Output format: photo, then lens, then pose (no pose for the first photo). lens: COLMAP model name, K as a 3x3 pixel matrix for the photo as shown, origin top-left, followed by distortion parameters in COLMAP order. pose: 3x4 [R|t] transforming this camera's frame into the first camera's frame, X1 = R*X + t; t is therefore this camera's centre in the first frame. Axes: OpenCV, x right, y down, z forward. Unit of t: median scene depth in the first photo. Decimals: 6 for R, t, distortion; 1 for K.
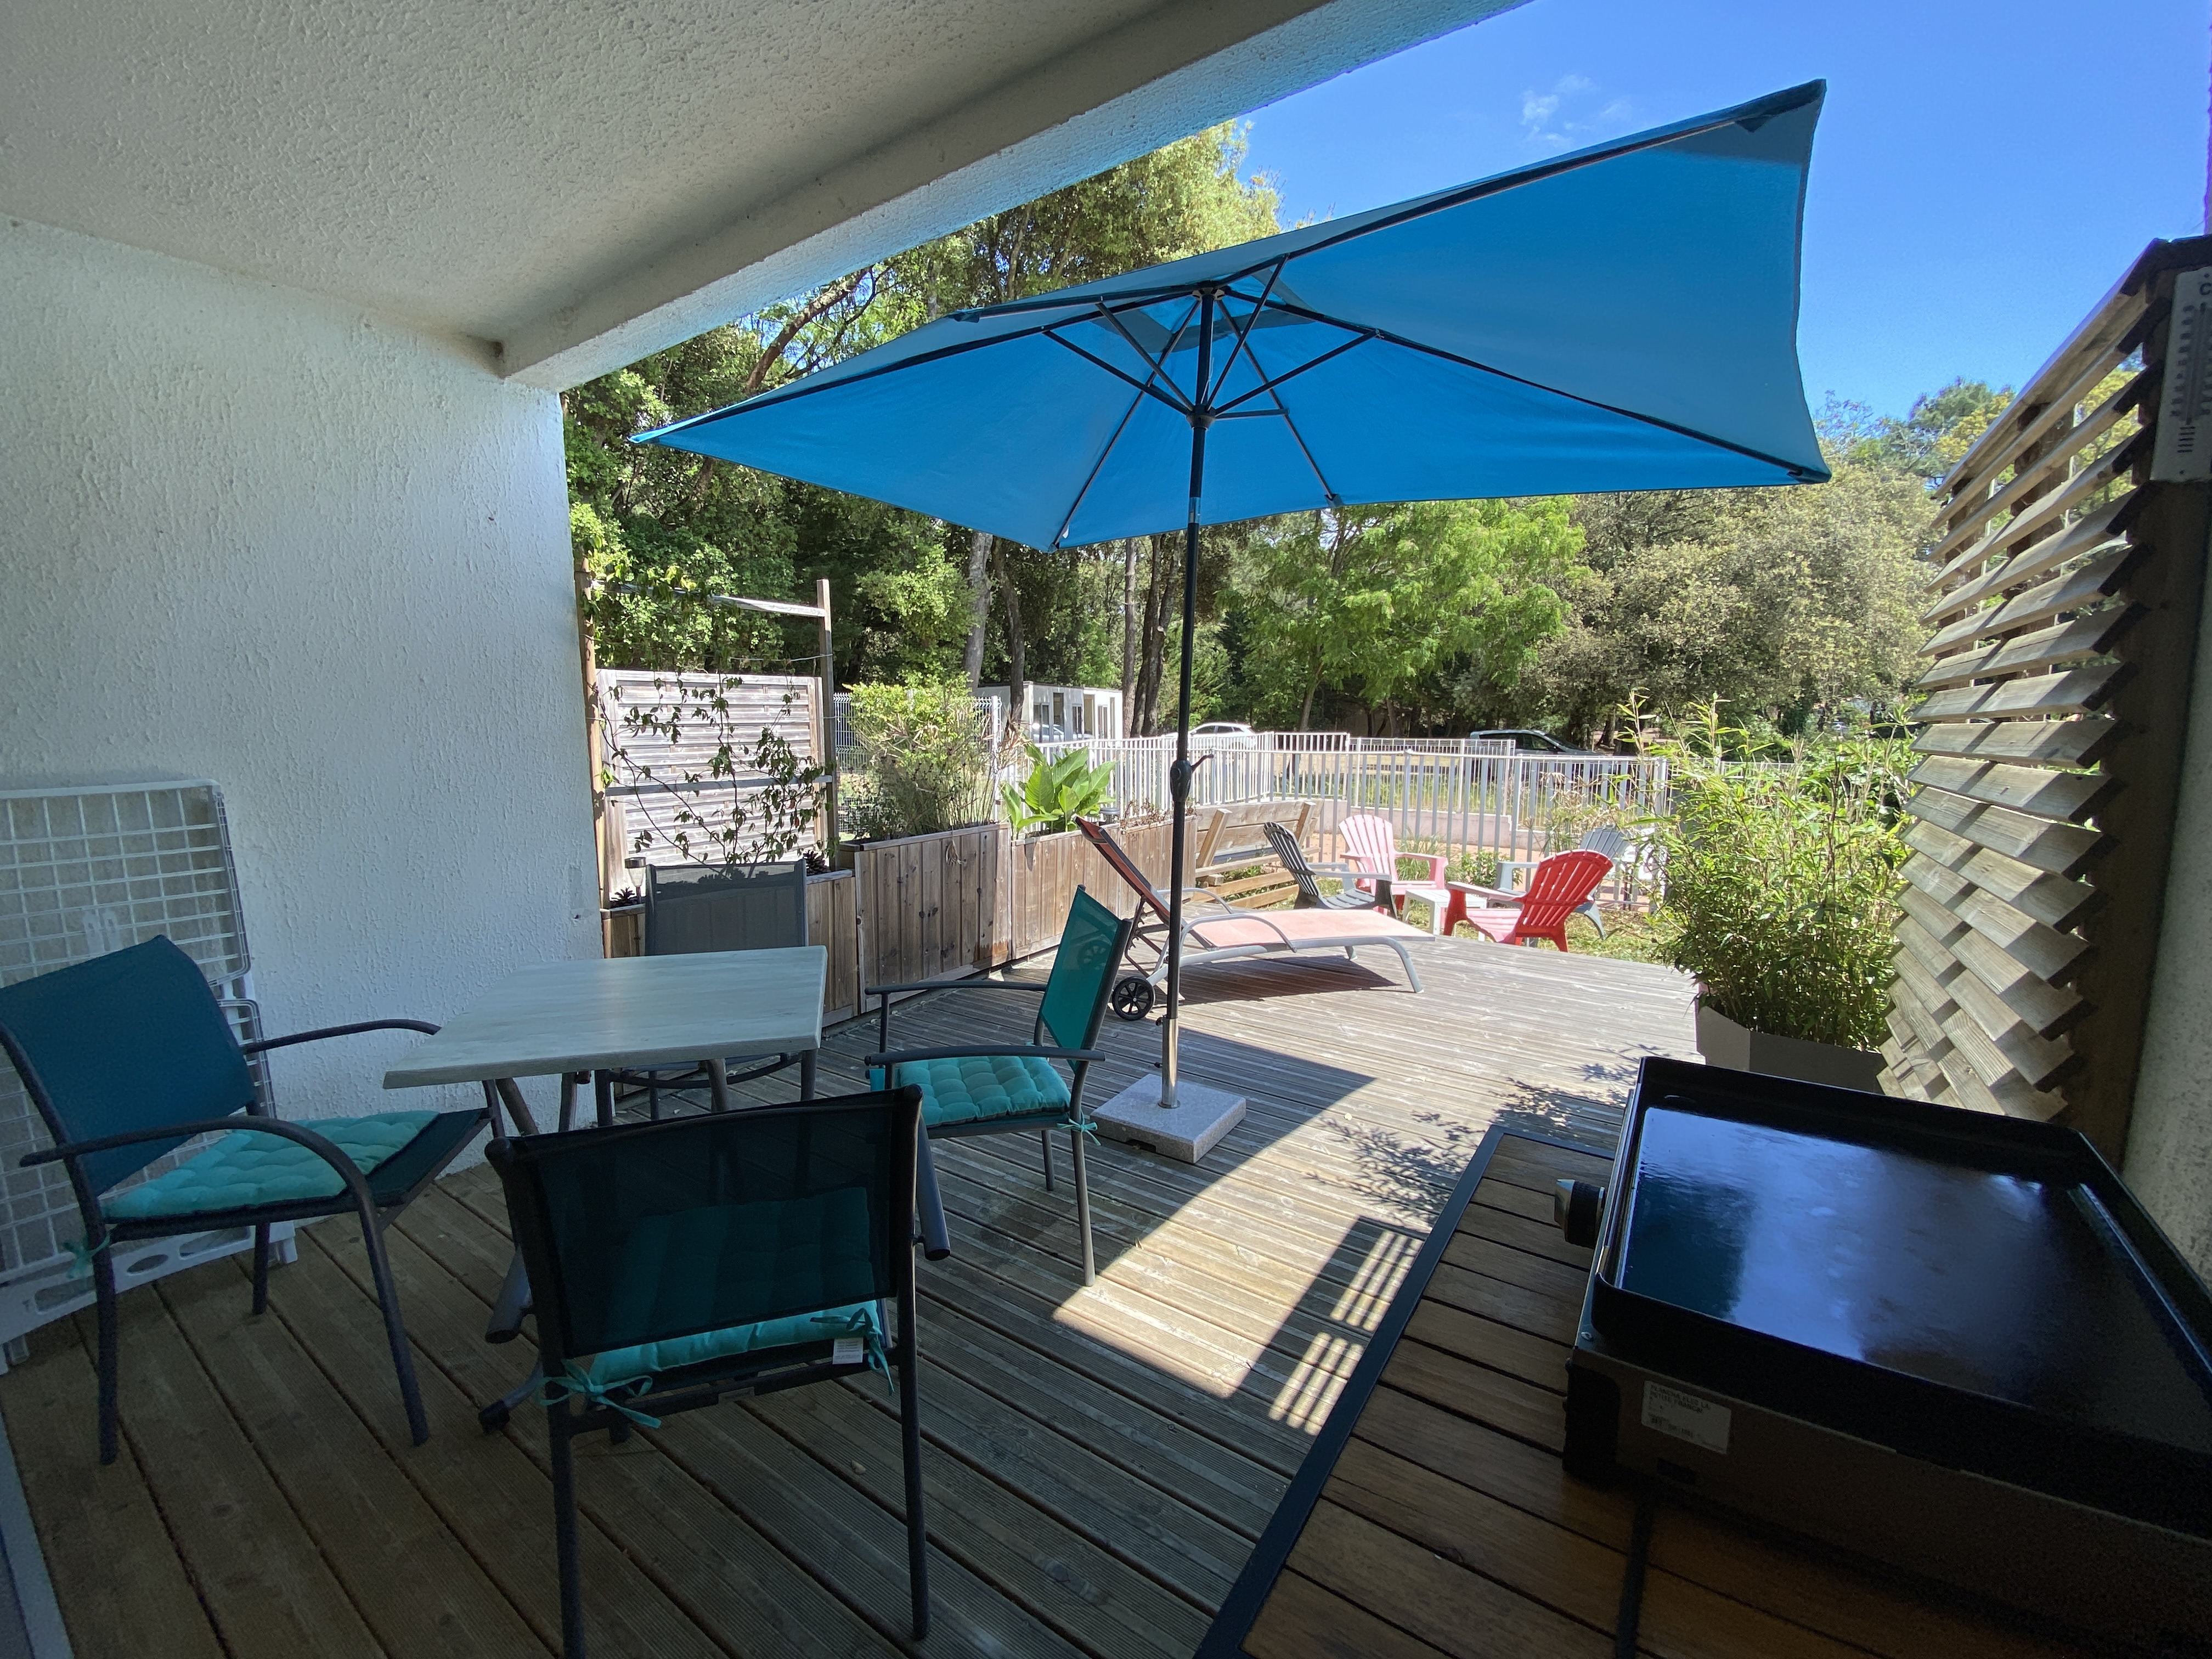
lens RADIAL K [[898.0, 0, 1095.9], [0, 898.0, 841.1], [0, 0, 1]] dist [0.011012, -0.014451]
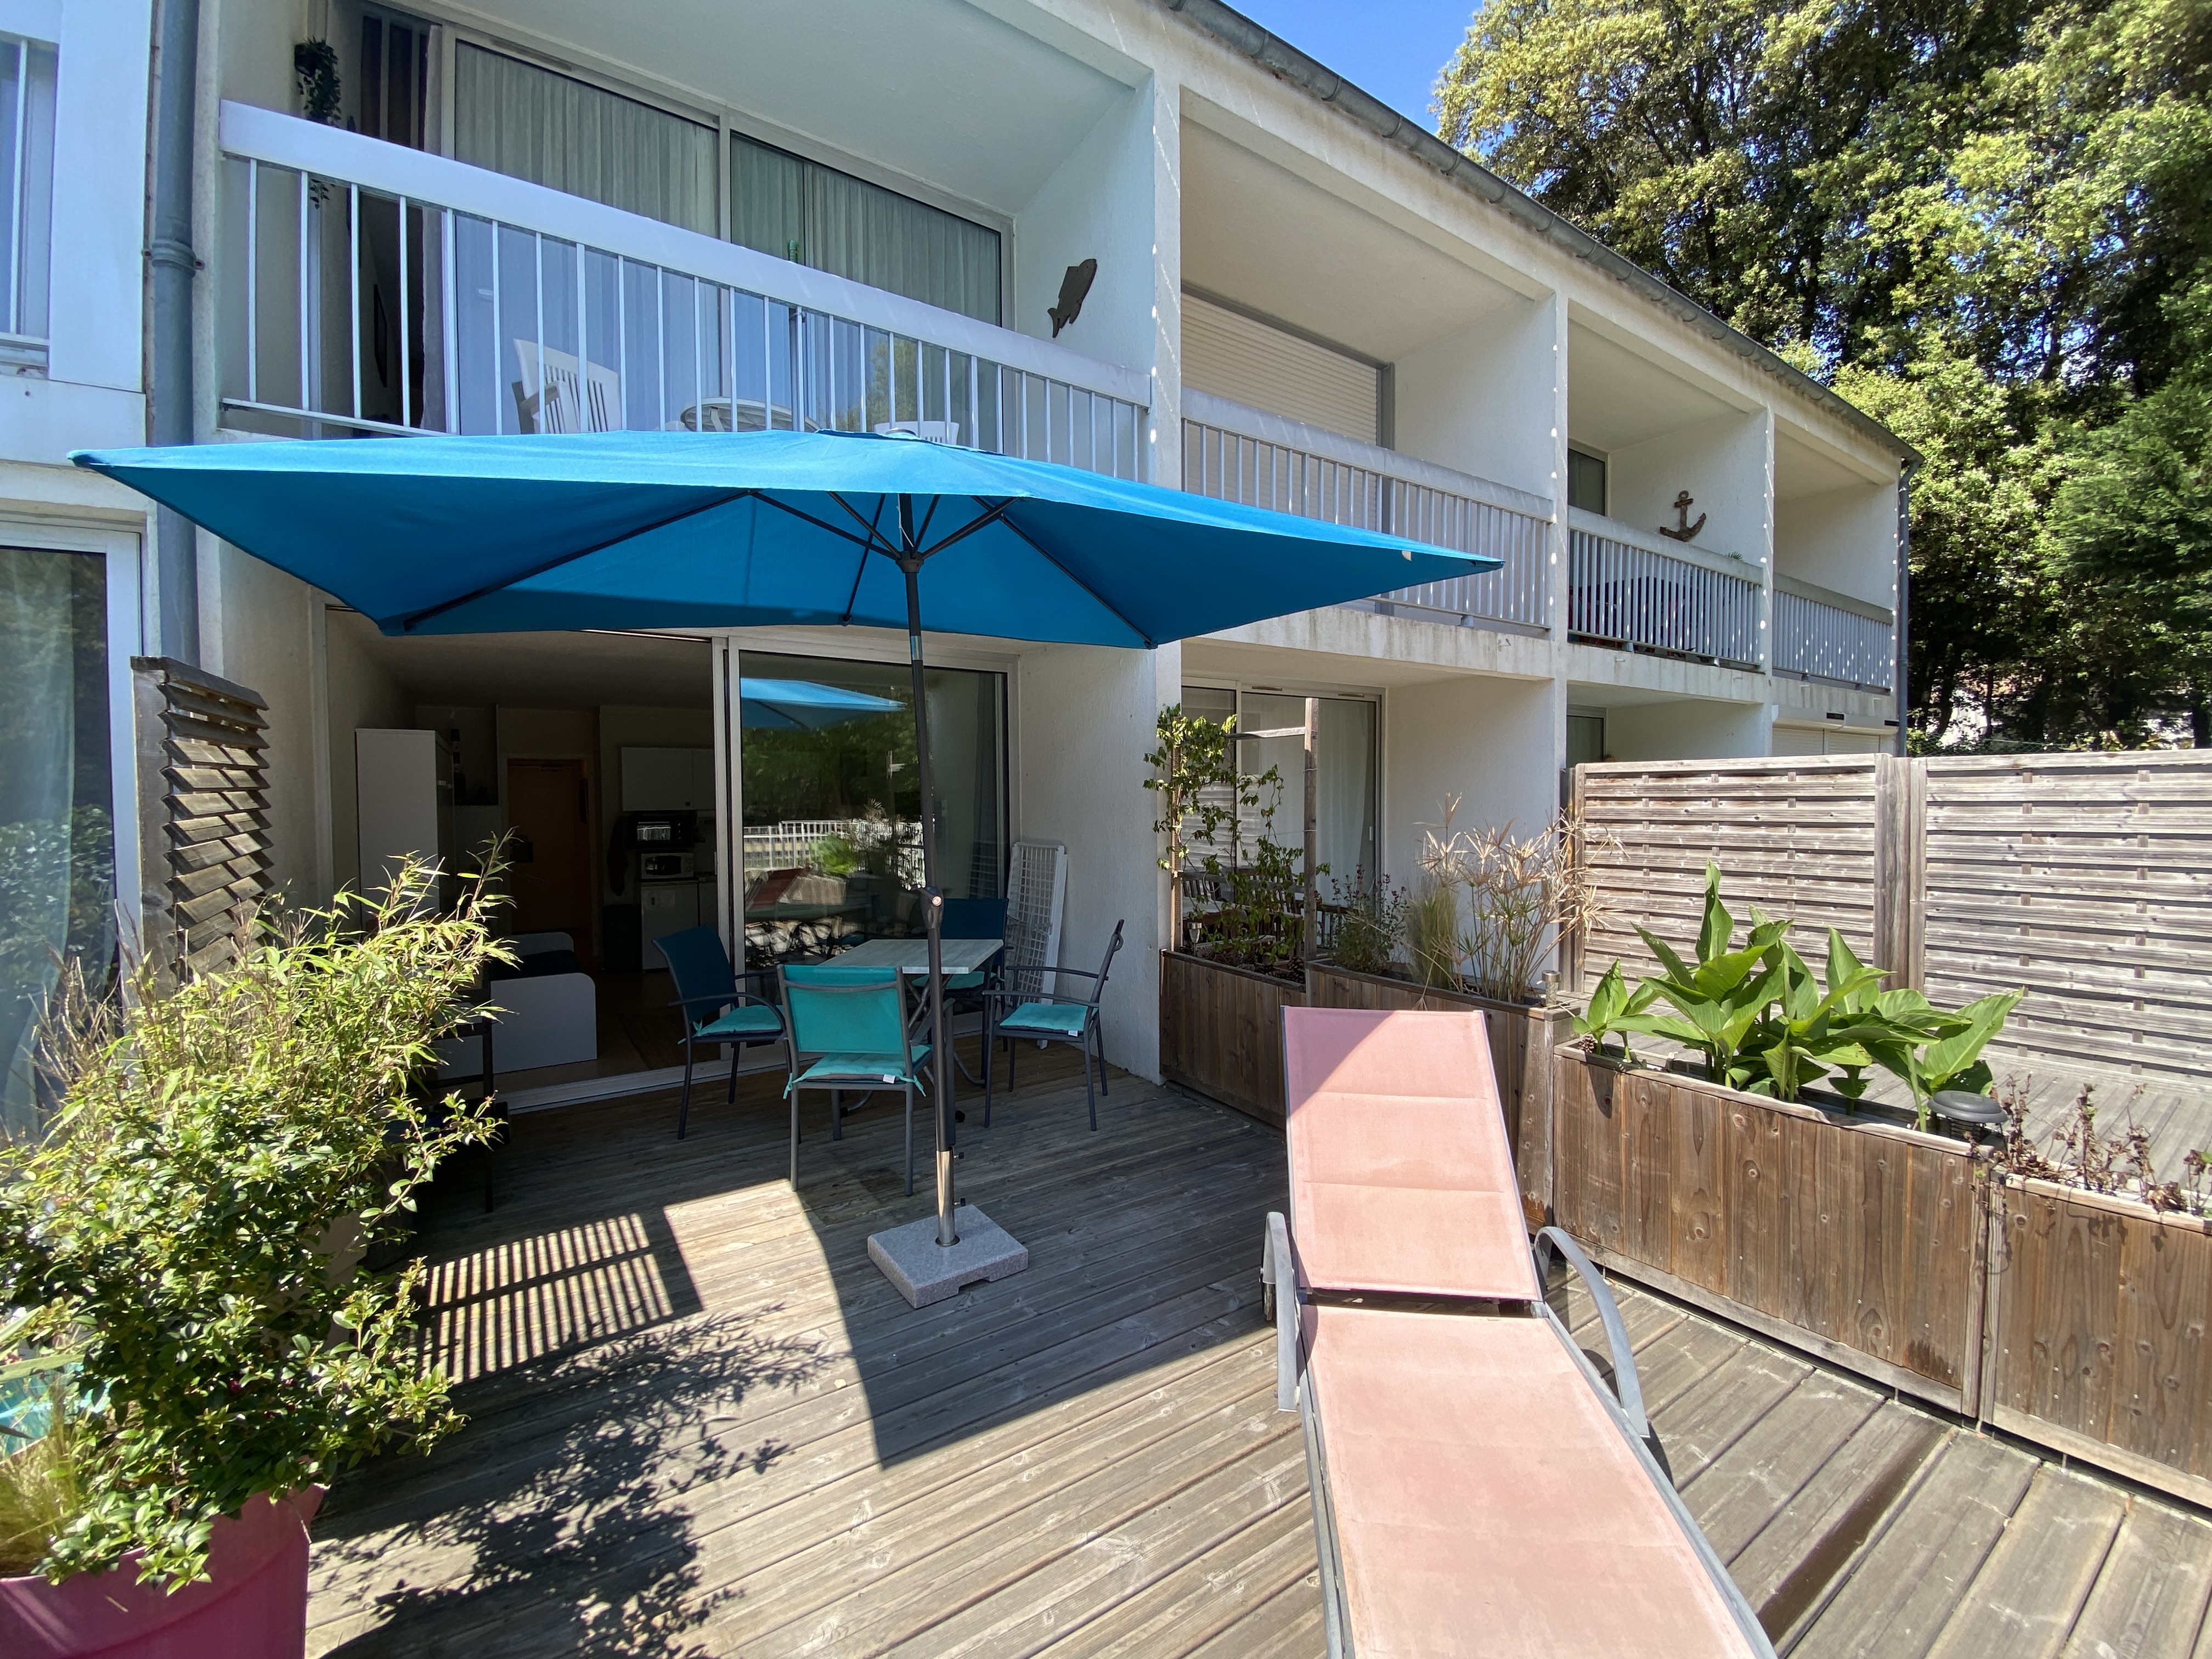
lens RADIAL K [[898.0, 0, 1108.2], [0, 898.0, 820.7], [0, 0, 1]] dist [0.011012, -0.014451]
pose [[-0.366201, 0.030429, -0.930038, 0.886812], [-0.117361, 0.989974, 0.078600, -0.247961], [0.923105, 0.137934, -0.358959, 1.409847]]
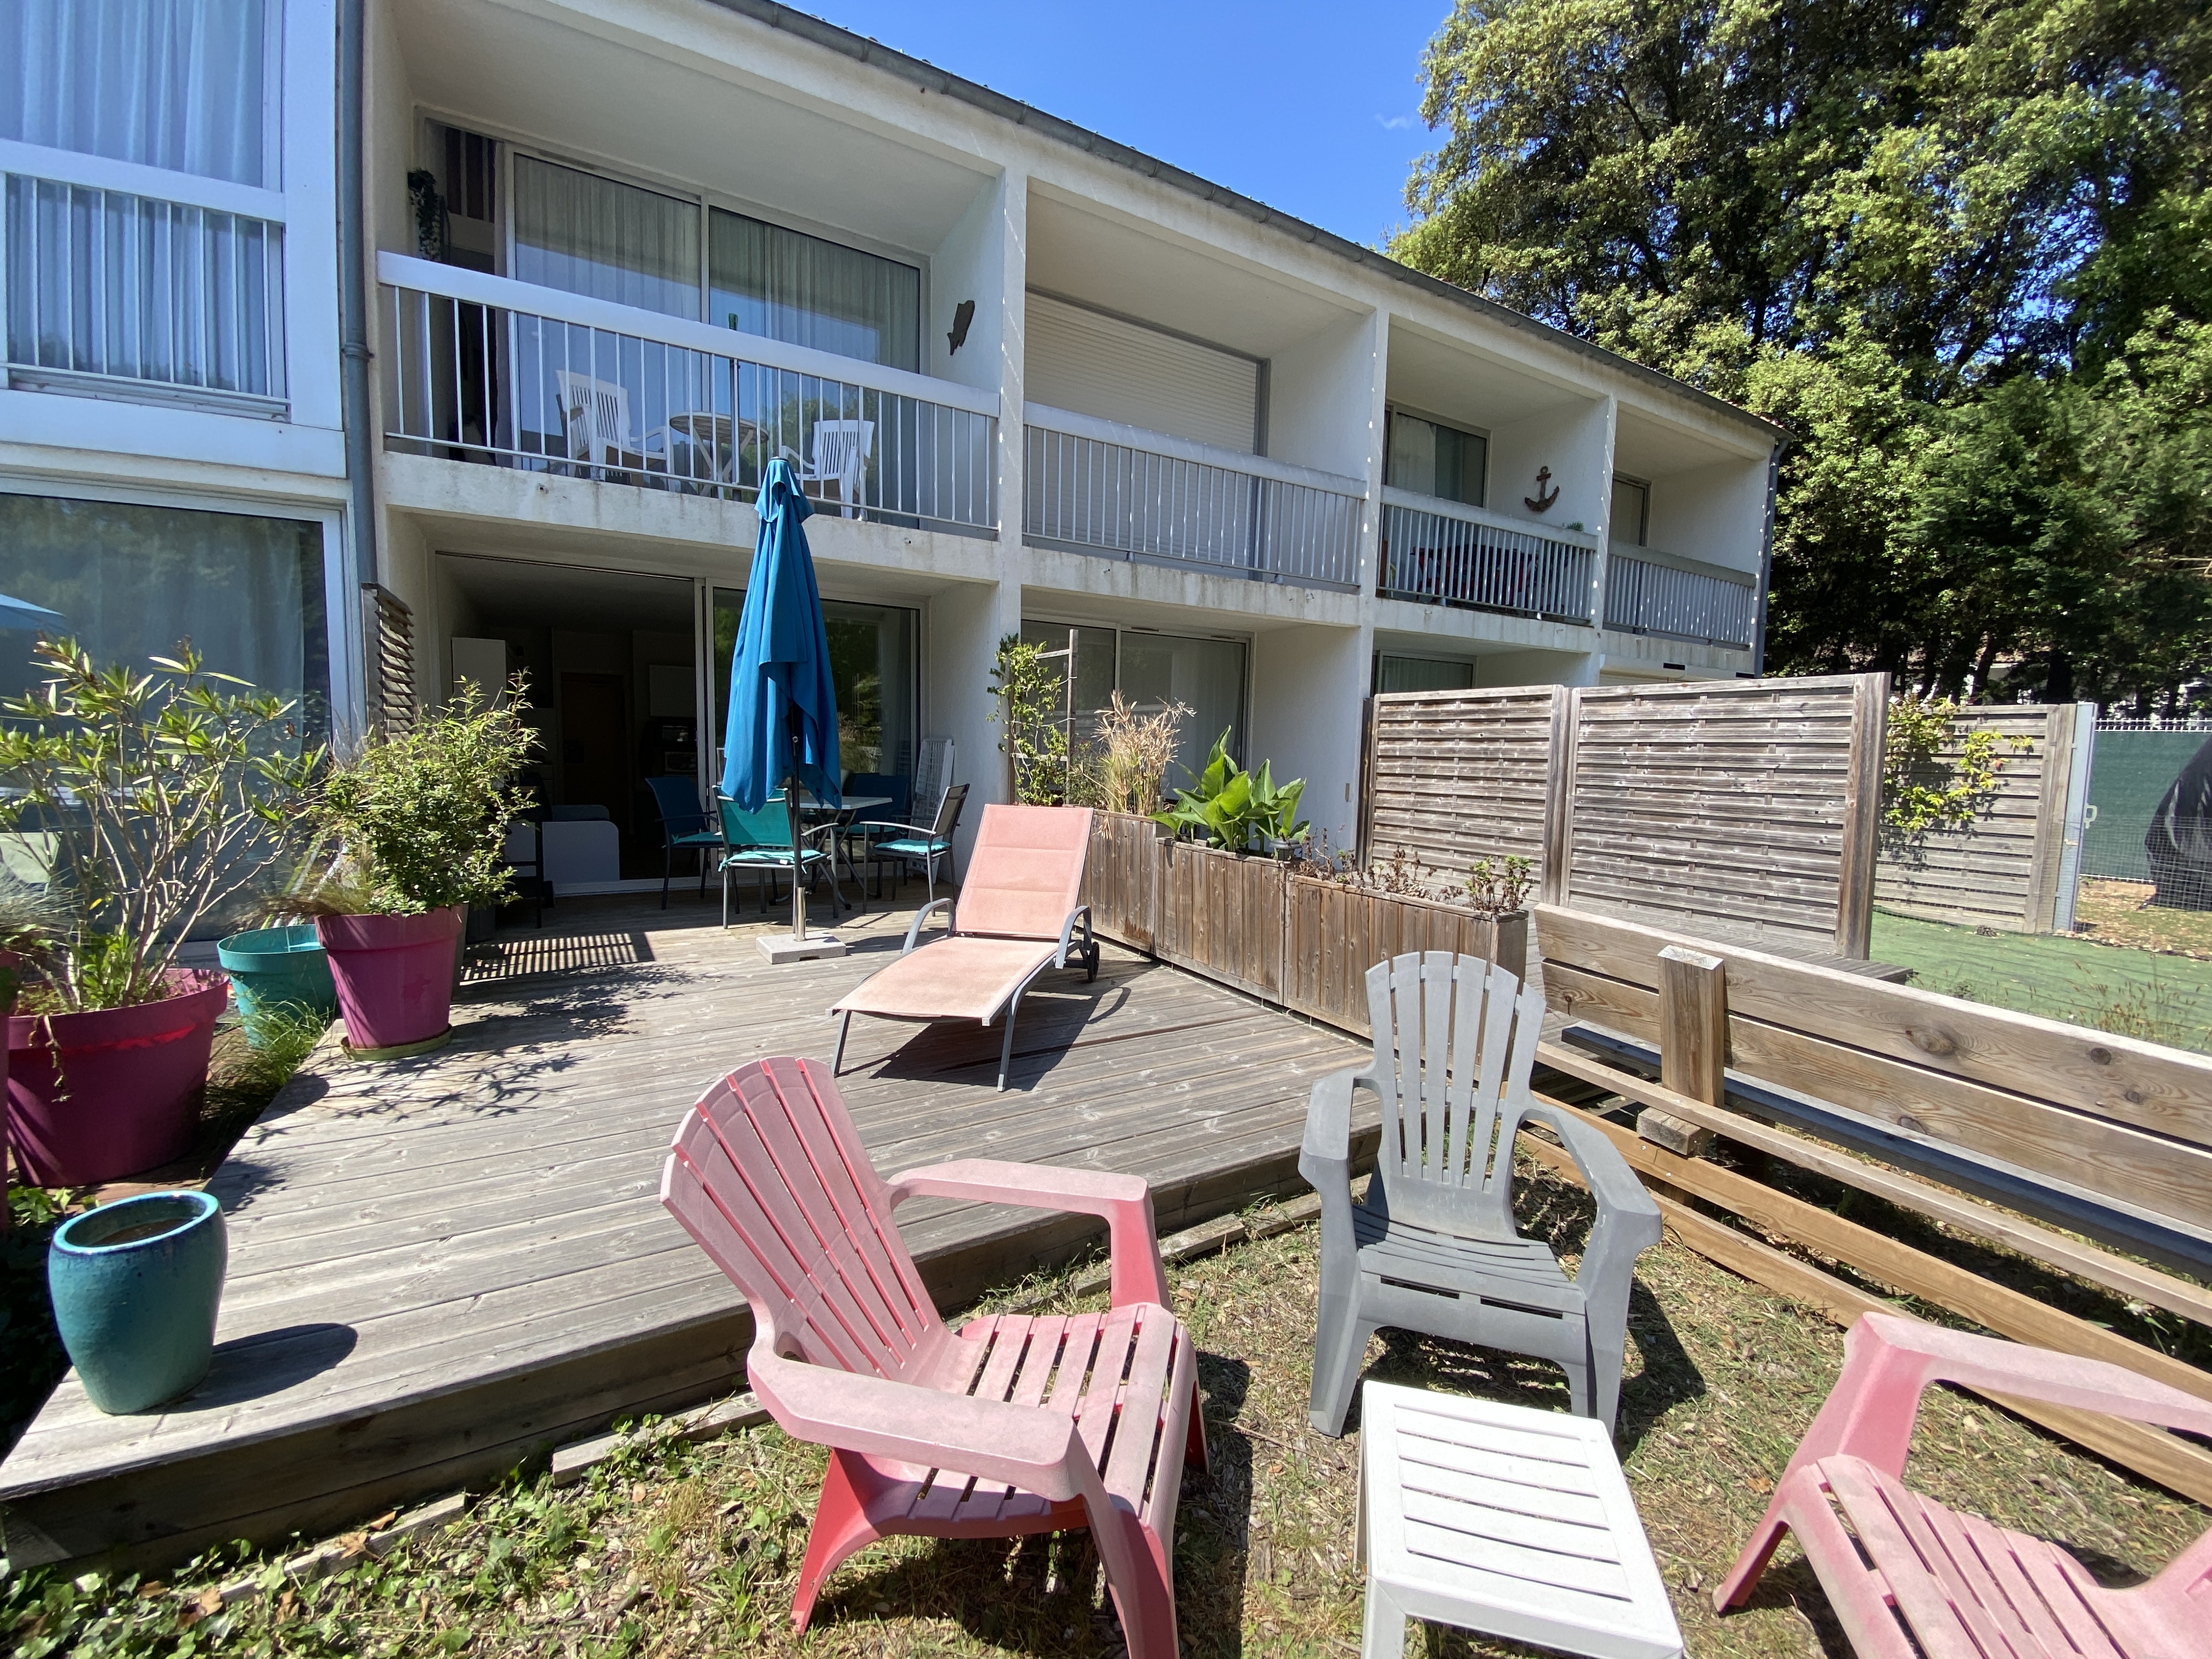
lens RADIAL K [[898.0, 0, 1106.4], [0, 898.0, 824.4], [0, 0, 1]] dist [0.011012, -0.014451]
pose [[-0.417381, 0.070896, -0.905962, 1.296436], [-0.143575, 0.979286, 0.142779, -0.229837], [0.897318, 0.189667, -0.398556, 2.070888]]
